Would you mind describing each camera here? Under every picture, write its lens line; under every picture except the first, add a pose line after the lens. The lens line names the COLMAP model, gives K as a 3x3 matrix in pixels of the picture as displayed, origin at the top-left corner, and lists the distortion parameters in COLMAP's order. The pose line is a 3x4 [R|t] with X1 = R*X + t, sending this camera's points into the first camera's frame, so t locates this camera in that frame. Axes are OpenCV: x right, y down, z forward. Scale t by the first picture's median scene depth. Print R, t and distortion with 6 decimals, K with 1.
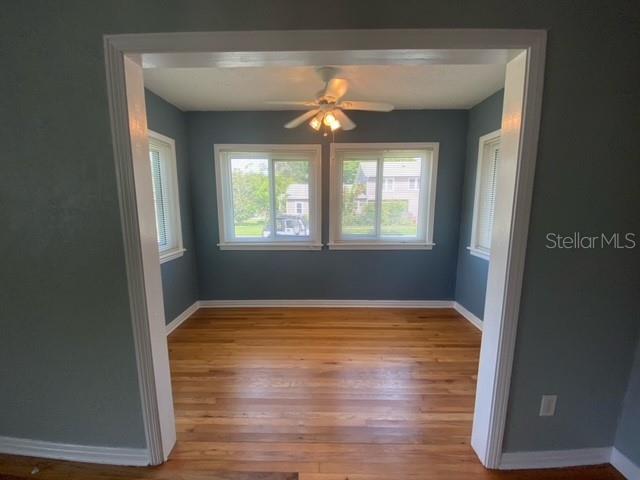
lens RADIAL K [[260.2, 0, 320.0], [0, 260.2, 240.0], [0, 0, 1]] dist [0.027091, -0.021105]
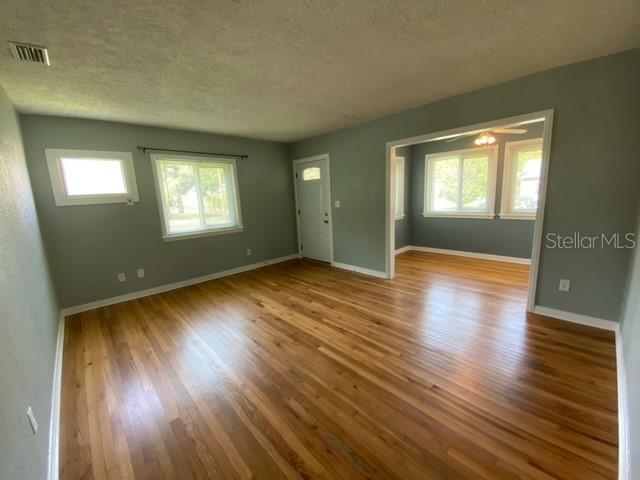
lens RADIAL K [[259.9, 0, 319.2], [0, 259.9, 244.5], [0, 0, 1]] dist [0.018779, -0.018878]
pose [[0.692113, 0.104515, -0.714182, 0.402500], [-0.051924, 0.994107, 0.095160, 0.097004], [0.719919, -0.028778, 0.693462, -0.716402]]
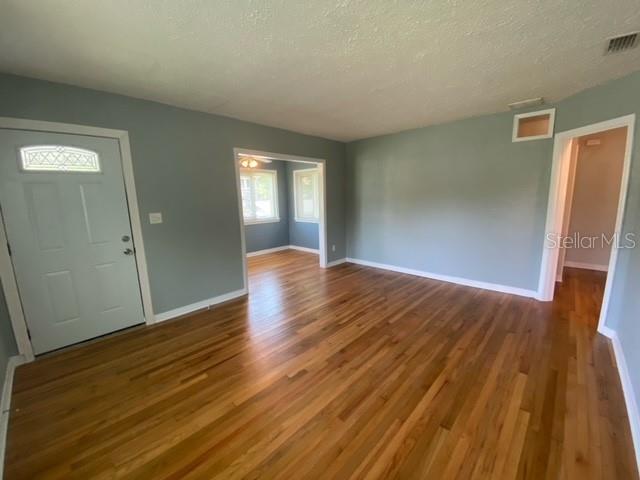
lens RADIAL K [[260.2, 0, 320.0], [0, 260.2, 240.0], [0, 0, 1]] dist [0.027091, -0.021105]
pose [[0.670028, -0.136049, 0.729762, -0.901528], [0.132174, 0.989218, 0.063064, 0.095743], [-0.730474, 0.054201, 0.680786, -0.651619]]
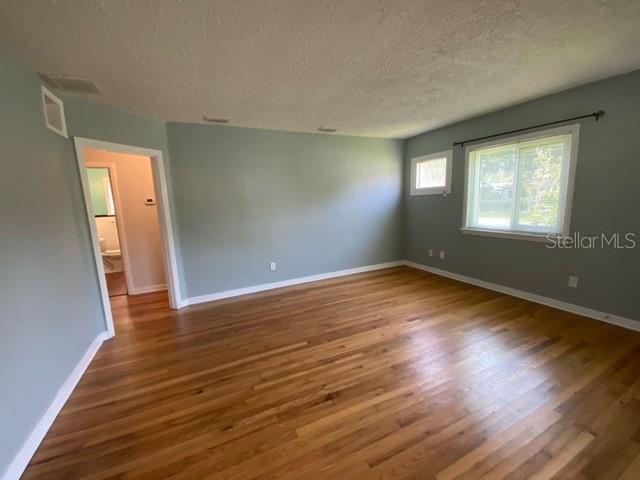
lens RADIAL K [[252.2, 0, 309.2], [0, 252.2, 240.7], [0, 0, 1]] dist [-0.028103, -0.000289]
pose [[-0.908910, 0.100807, -0.404625, 0.162713], [-0.015612, 0.961432, 0.274599, -0.048488], [0.416701, 0.255903, -0.872281, 0.405136]]
